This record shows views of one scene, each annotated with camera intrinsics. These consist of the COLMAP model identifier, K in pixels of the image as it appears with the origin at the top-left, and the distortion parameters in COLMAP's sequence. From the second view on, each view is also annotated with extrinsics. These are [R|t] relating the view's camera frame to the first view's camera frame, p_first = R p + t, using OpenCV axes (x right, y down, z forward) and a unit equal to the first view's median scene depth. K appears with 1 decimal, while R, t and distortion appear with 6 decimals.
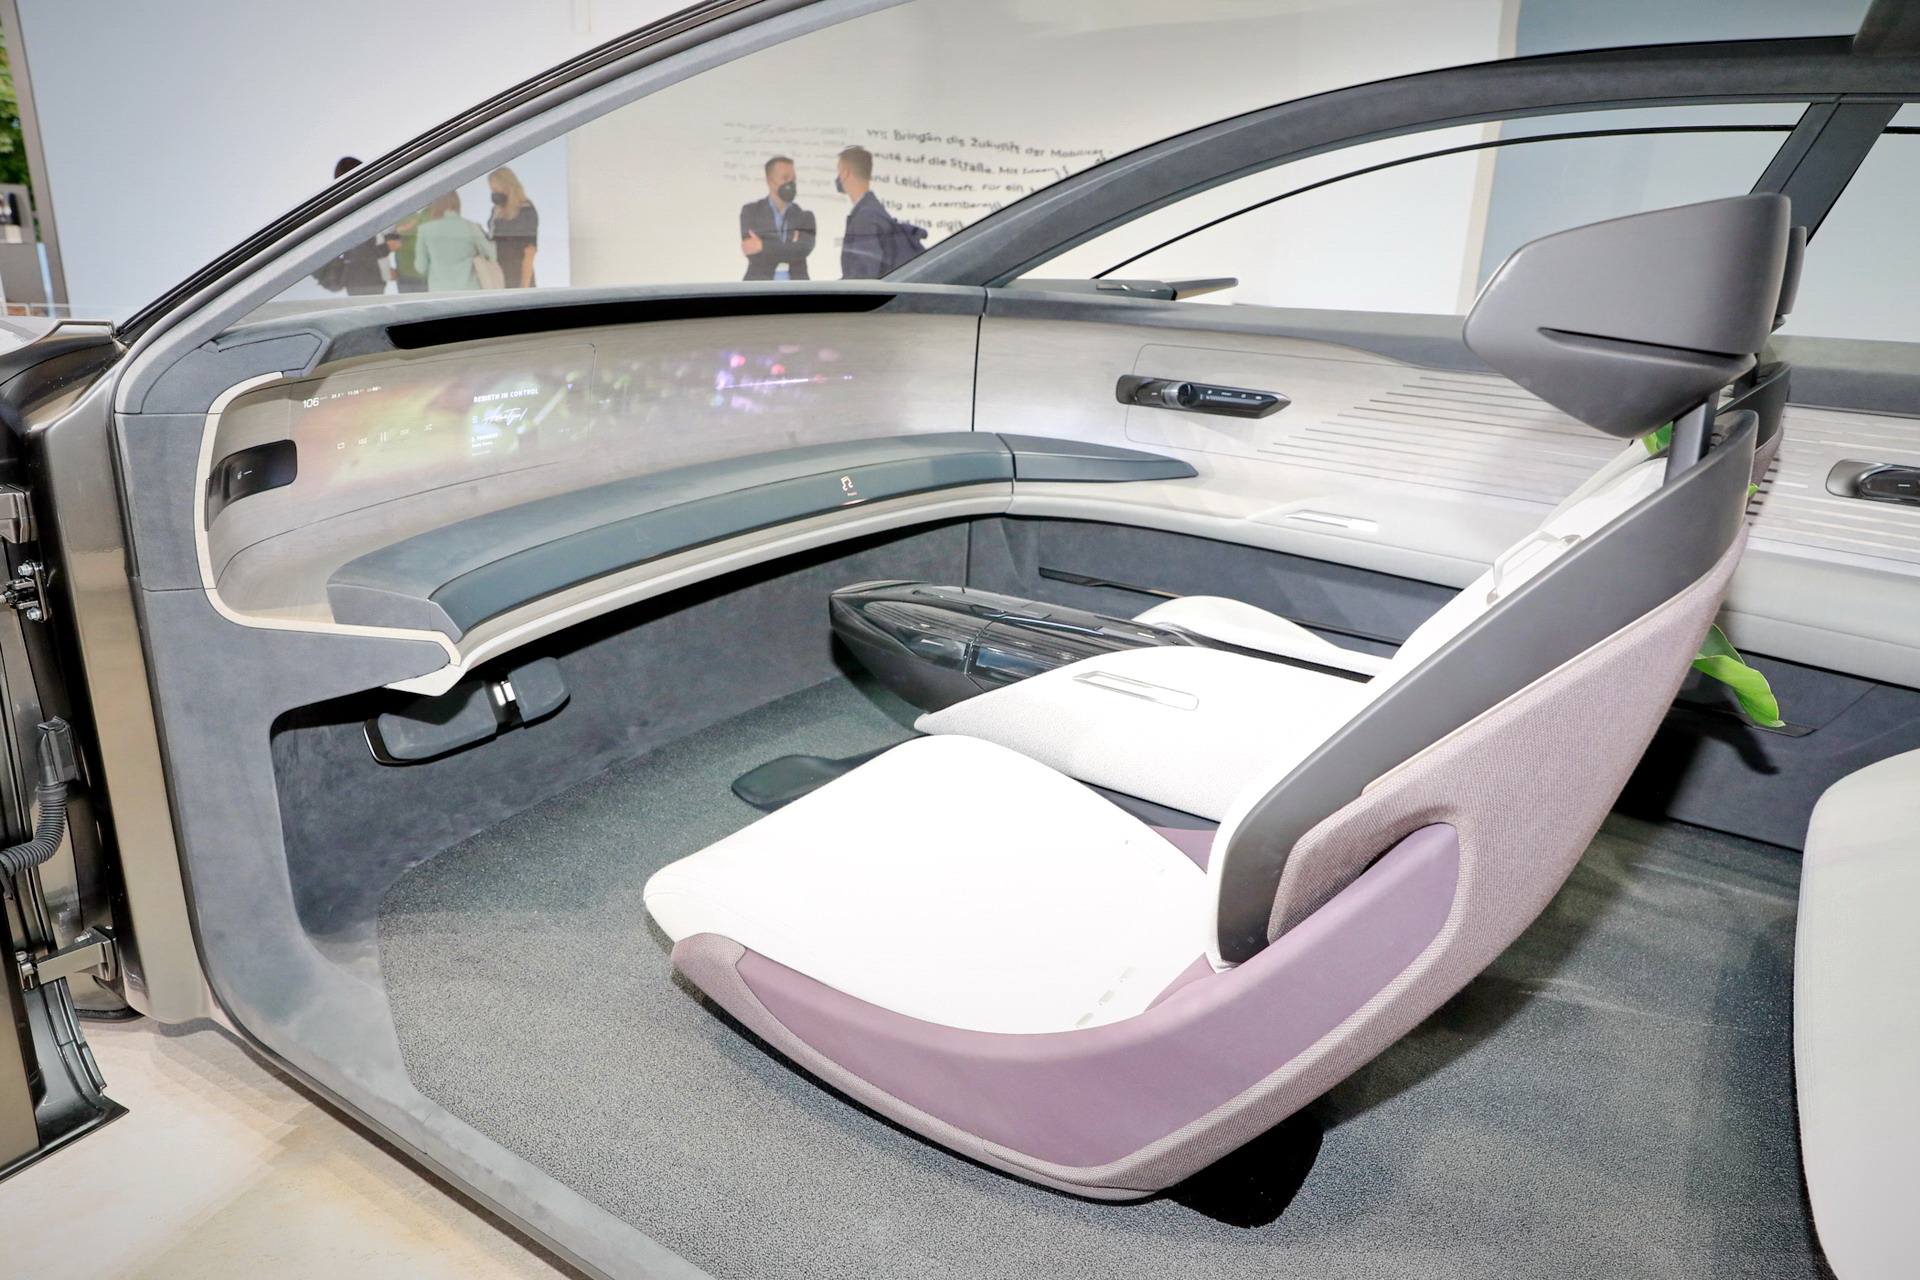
lens RADIAL K [[1308.0, 0, 958.5], [0, 1308.0, 646.0], [0, 0, 1]] dist [-0.112328, 0.080175]
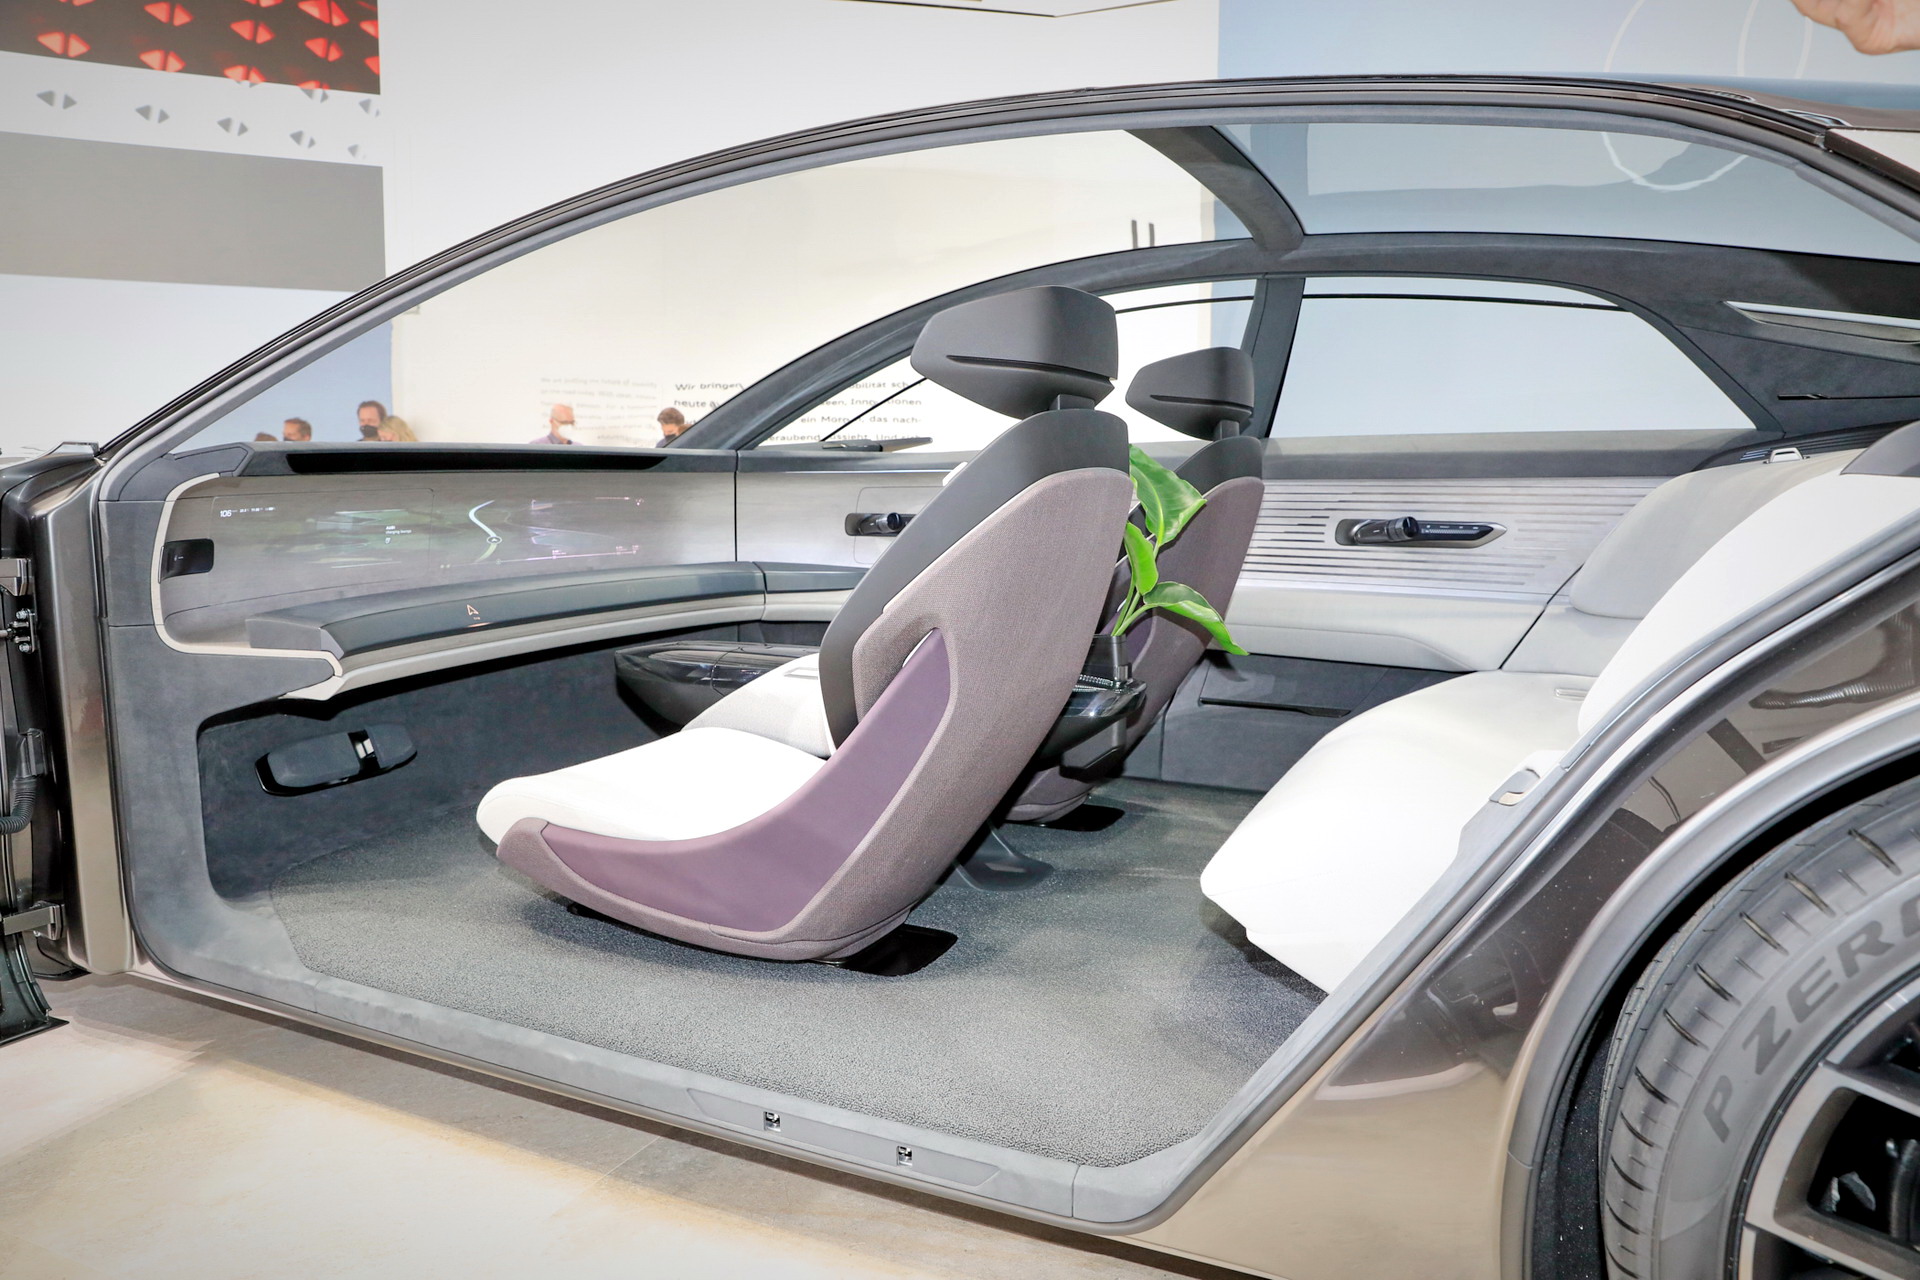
lens RADIAL K [[1308.0, 0, 958.5], [0, 1308.0, 646.0], [0, 0, 1]] dist [-0.112328, 0.080175]
pose [[0.990174, -0.056660, 0.127847, 0.101970], [0.079801, 0.979707, -0.183866, 0.286419], [-0.114835, 0.192262, 0.974602, -0.438156]]
